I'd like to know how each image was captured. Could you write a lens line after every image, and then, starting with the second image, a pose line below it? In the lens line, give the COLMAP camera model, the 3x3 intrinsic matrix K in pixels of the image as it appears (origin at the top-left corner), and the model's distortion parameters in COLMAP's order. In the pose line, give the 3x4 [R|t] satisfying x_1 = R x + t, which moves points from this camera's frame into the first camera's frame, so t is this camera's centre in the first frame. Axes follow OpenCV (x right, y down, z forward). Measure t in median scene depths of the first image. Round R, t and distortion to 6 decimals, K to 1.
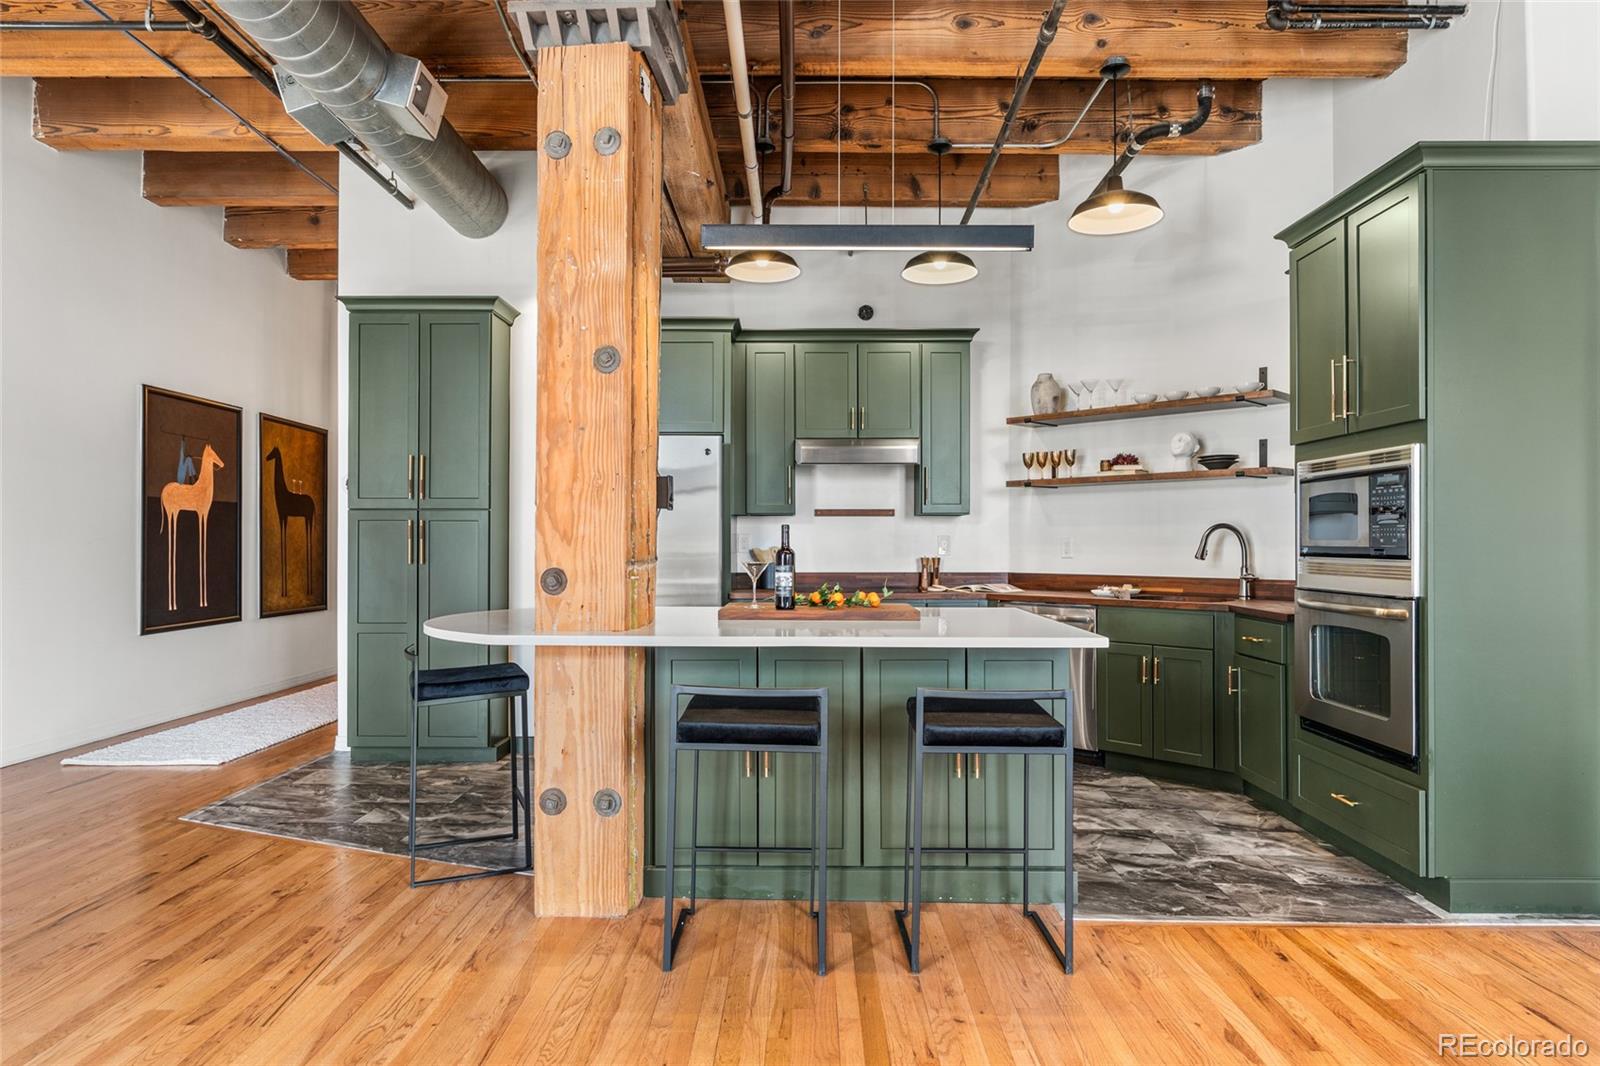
lens RADIAL K [[942.9, 0, 799.9], [0, 942.9, 539.0], [0, 0, 1]] dist [-0.000064, 0.001724]
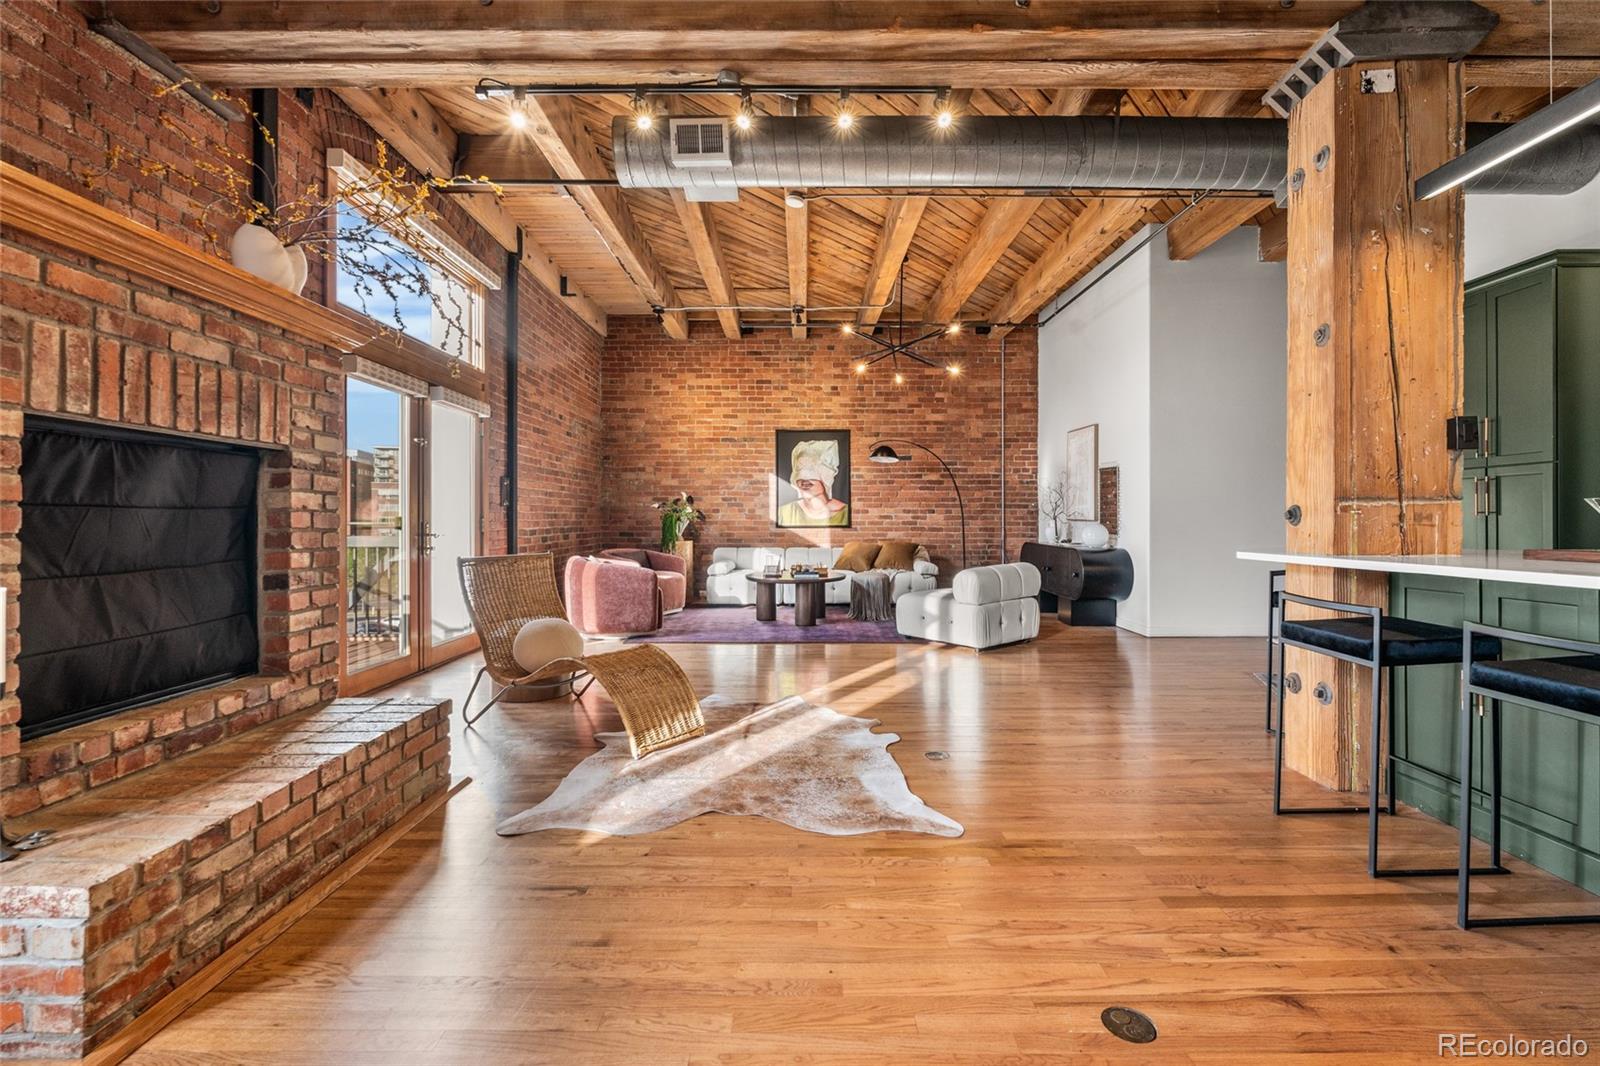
lens RADIAL K [[717.7, 0, 793.2], [0, 717.7, 520.2], [0, 0, 1]] dist [-0.002550, 0.000300]
pose [[-0.006884, -0.006476, -0.999955, 0.638484], [0.005495, 0.999964, -0.006514, 0.046987], [0.999961, -0.005540, -0.006848, 0.268910]]
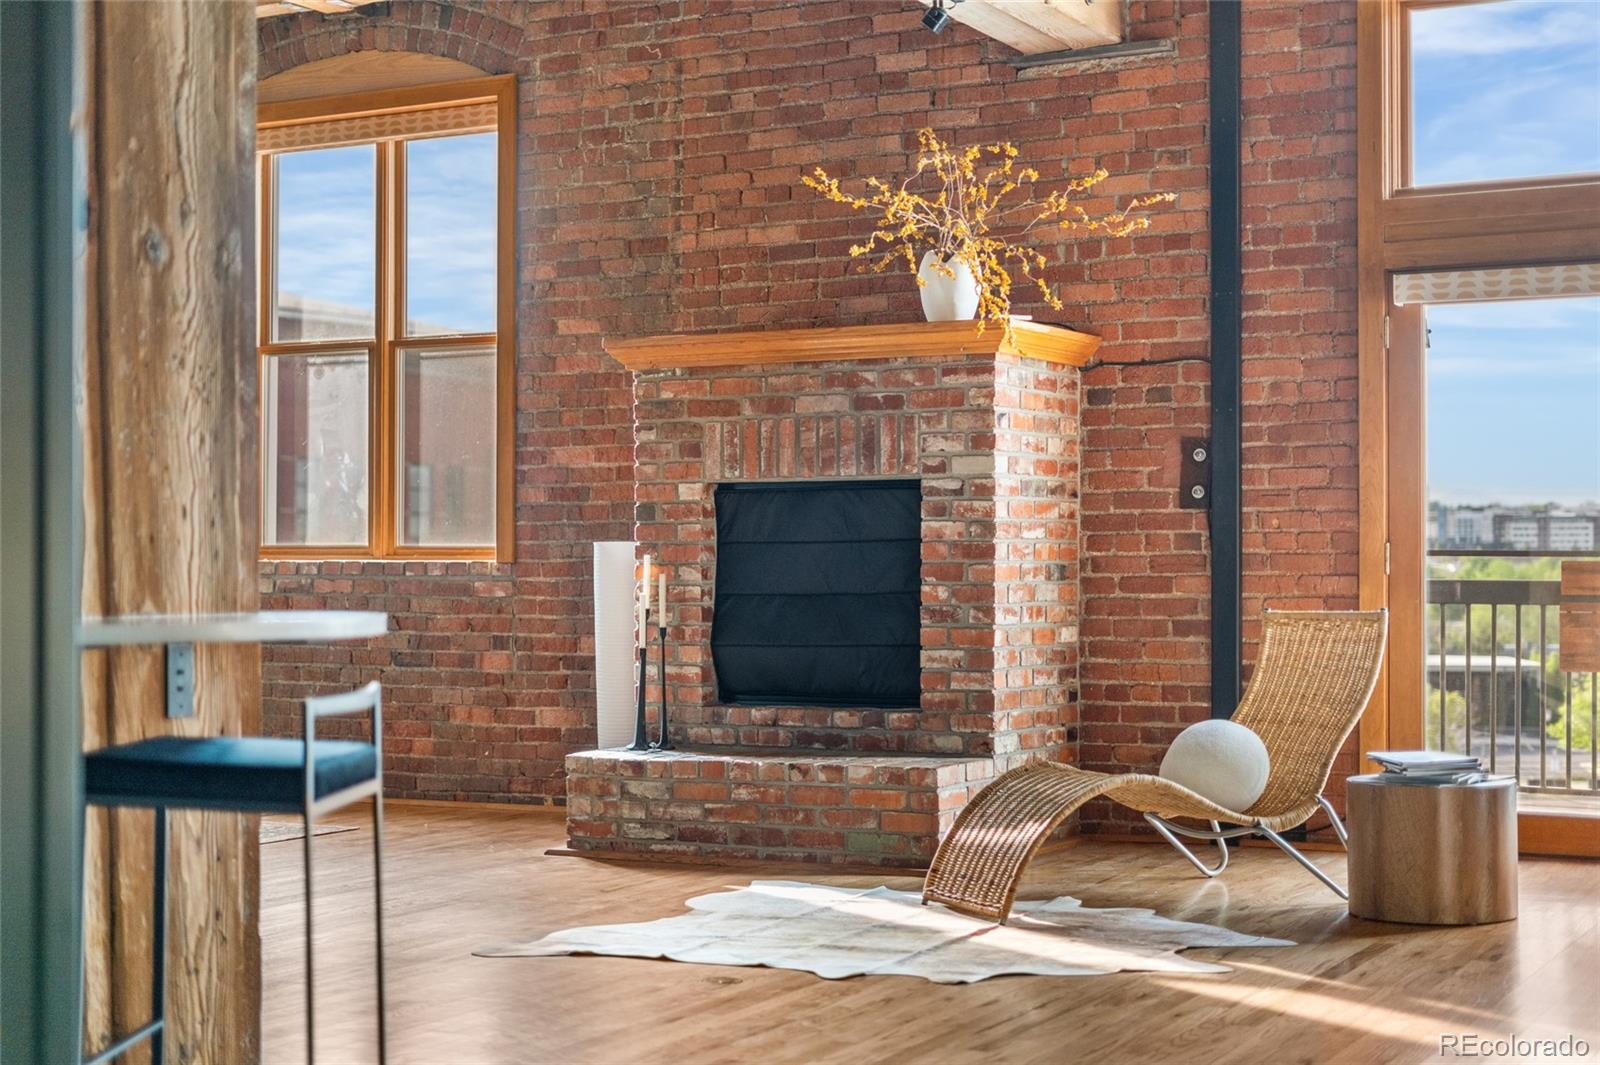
lens RADIAL K [[2335.9, 0, 798.0], [0, 2335.9, 545.5], [0, 0, 1]] dist [-0.011157, 0.000000]
pose [[-0.880430, 0.003364, 0.474164, -1.117789], [-0.002329, 0.999932, -0.011419, 0.060577], [-0.474170, -0.011158, -0.880363, 1.872045]]
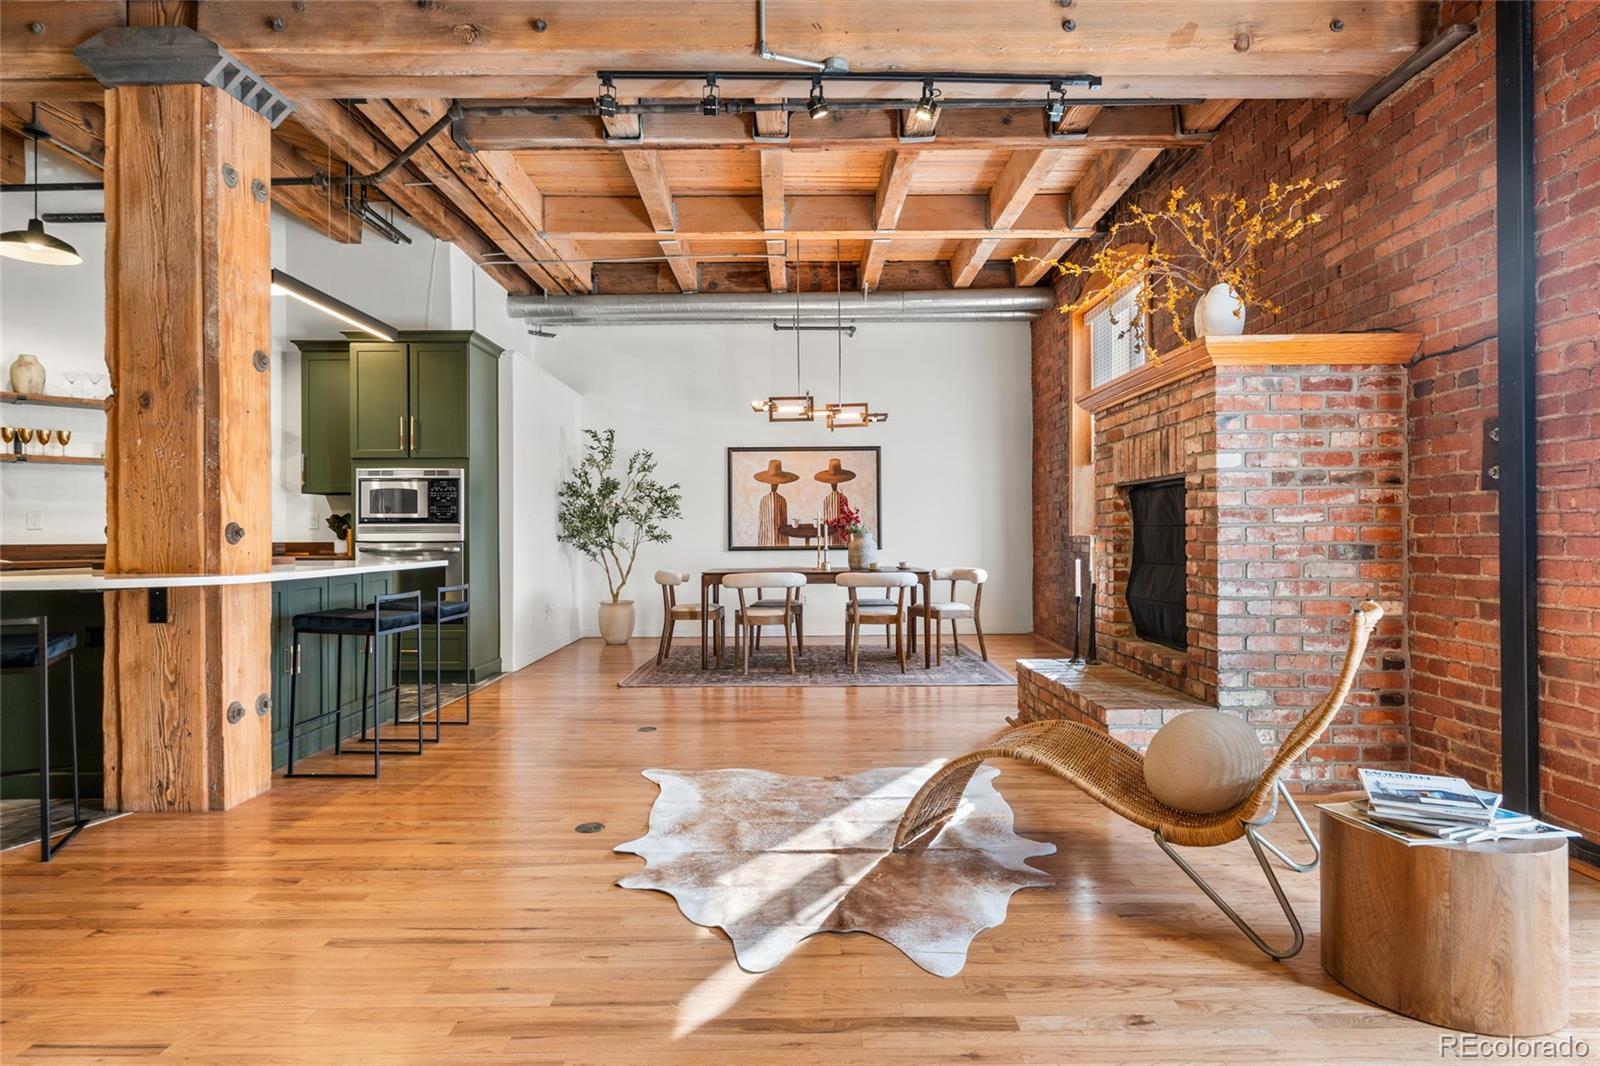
lens RADIAL K [[868.7, 0, 804.1], [0, 868.7, 528.7], [0, 0, 1]] dist [-0.006817, -0.000361]
pose [[-0.007714, 0.002101, 0.999968, -1.204235], [-0.000633, 0.999998, -0.002106, 0.035163], [-0.999970, -0.000649, -0.007712, 0.230328]]
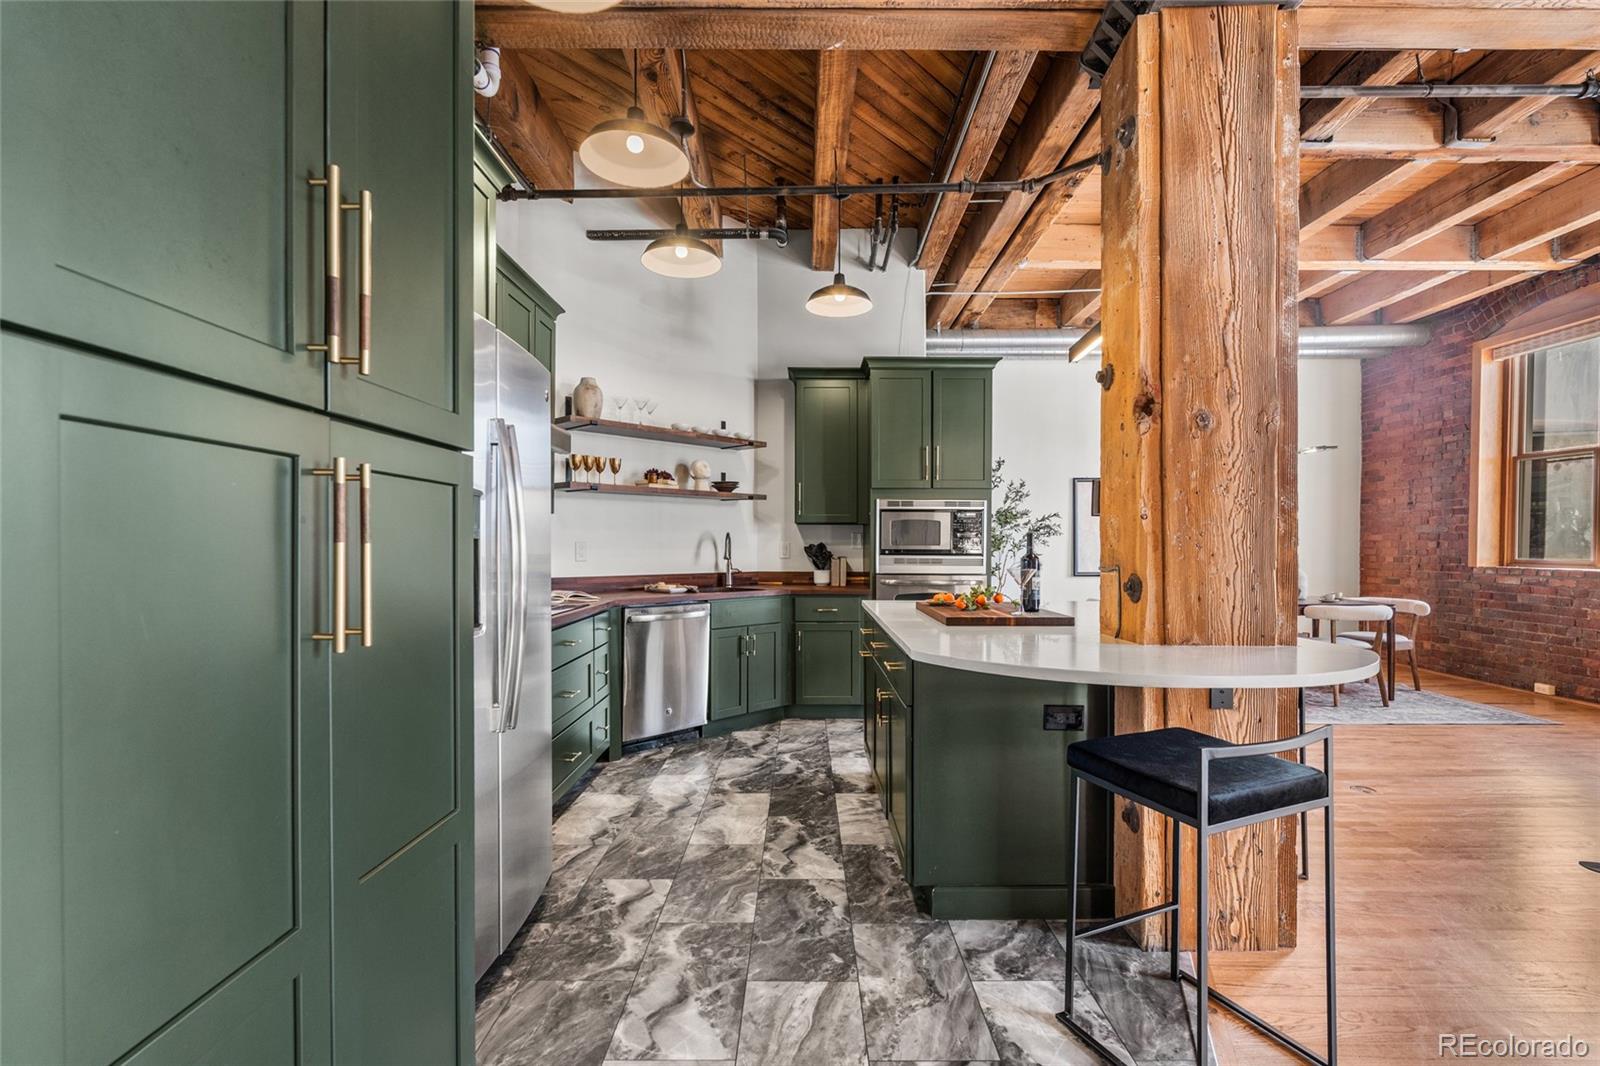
lens RADIAL K [[717.7, 0, 805.8], [0, 717.7, 552.7], [0, 0, 1]] dist [-0.002550, 0.000300]
pose [[-0.001178, -0.012340, 0.999923, -0.853460], [-0.007323, 0.999897, 0.012331, -0.000617], [-0.999972, -0.007308, -0.001268, 1.294555]]
